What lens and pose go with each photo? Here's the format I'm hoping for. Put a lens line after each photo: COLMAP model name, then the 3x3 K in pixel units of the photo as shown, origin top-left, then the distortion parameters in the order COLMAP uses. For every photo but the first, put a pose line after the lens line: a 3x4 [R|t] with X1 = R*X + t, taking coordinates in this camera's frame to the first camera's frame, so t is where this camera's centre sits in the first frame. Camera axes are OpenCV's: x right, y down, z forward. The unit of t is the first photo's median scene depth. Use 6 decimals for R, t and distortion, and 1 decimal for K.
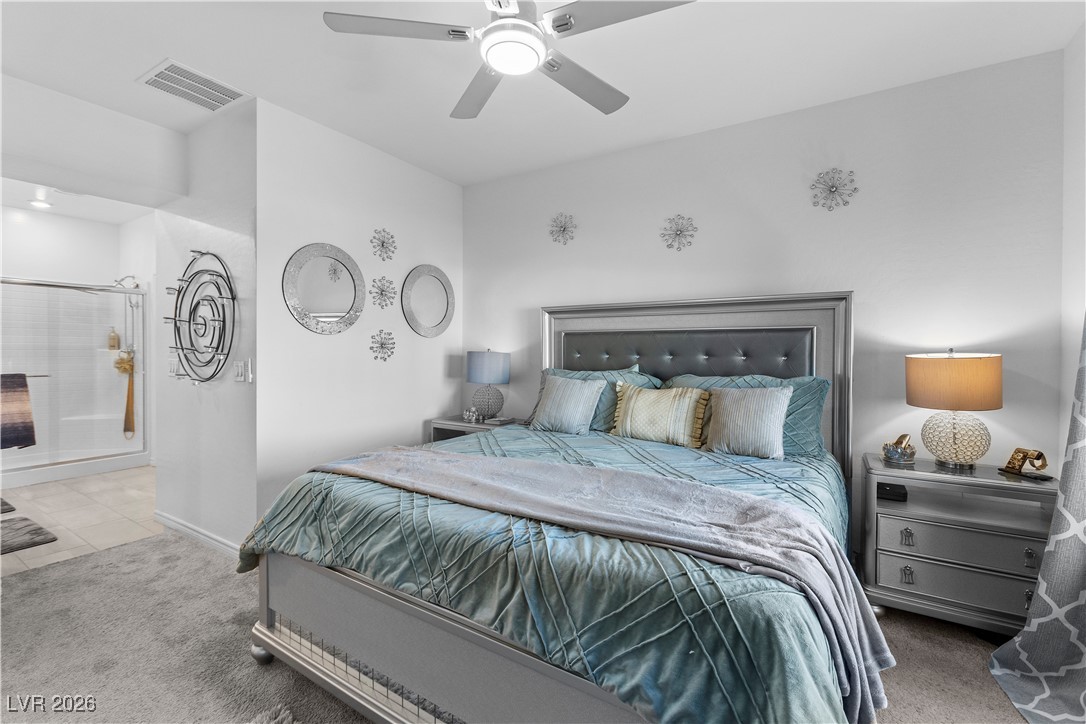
lens RADIAL K [[473.0, 0, 541.6], [0, 473.0, 355.9], [0, 0, 1]] dist [-0.005042, 0.001848]
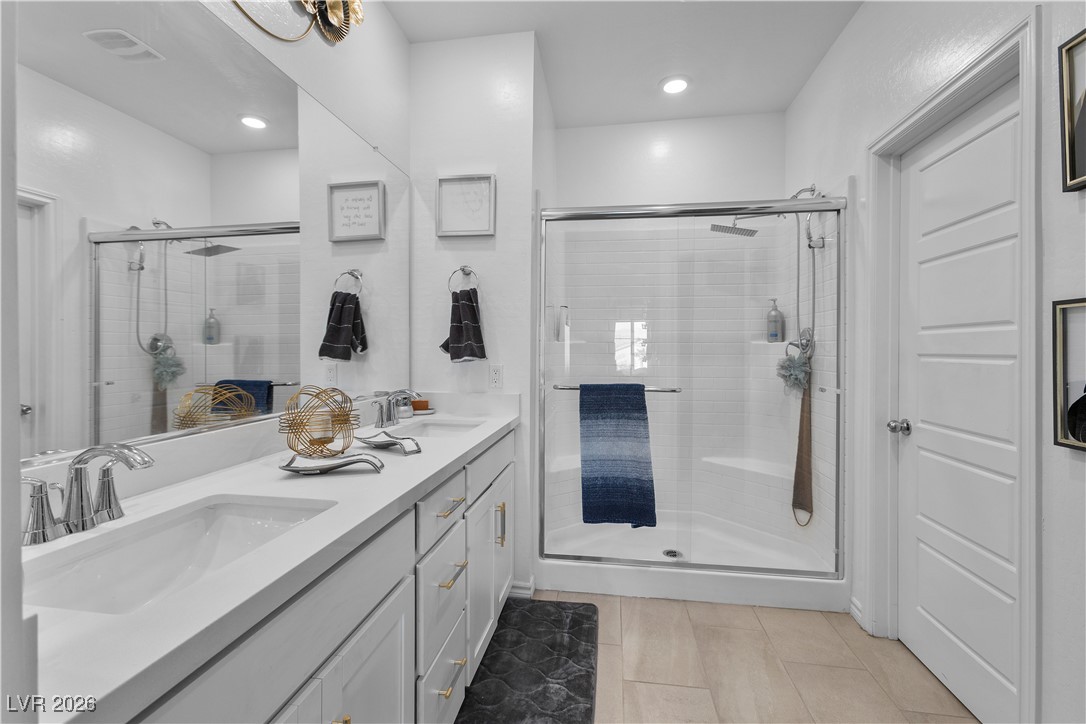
lens RADIAL K [[473.0, 0, 542.9], [0, 473.0, 355.8], [0, 0, 1]] dist [-0.005042, 0.001848]
pose [[0.403278, 0.001835, -0.915075, -0.539684], [-0.009015, 0.999957, -0.001968, 0.006058], [0.915033, 0.009043, 0.403278, 0.560152]]
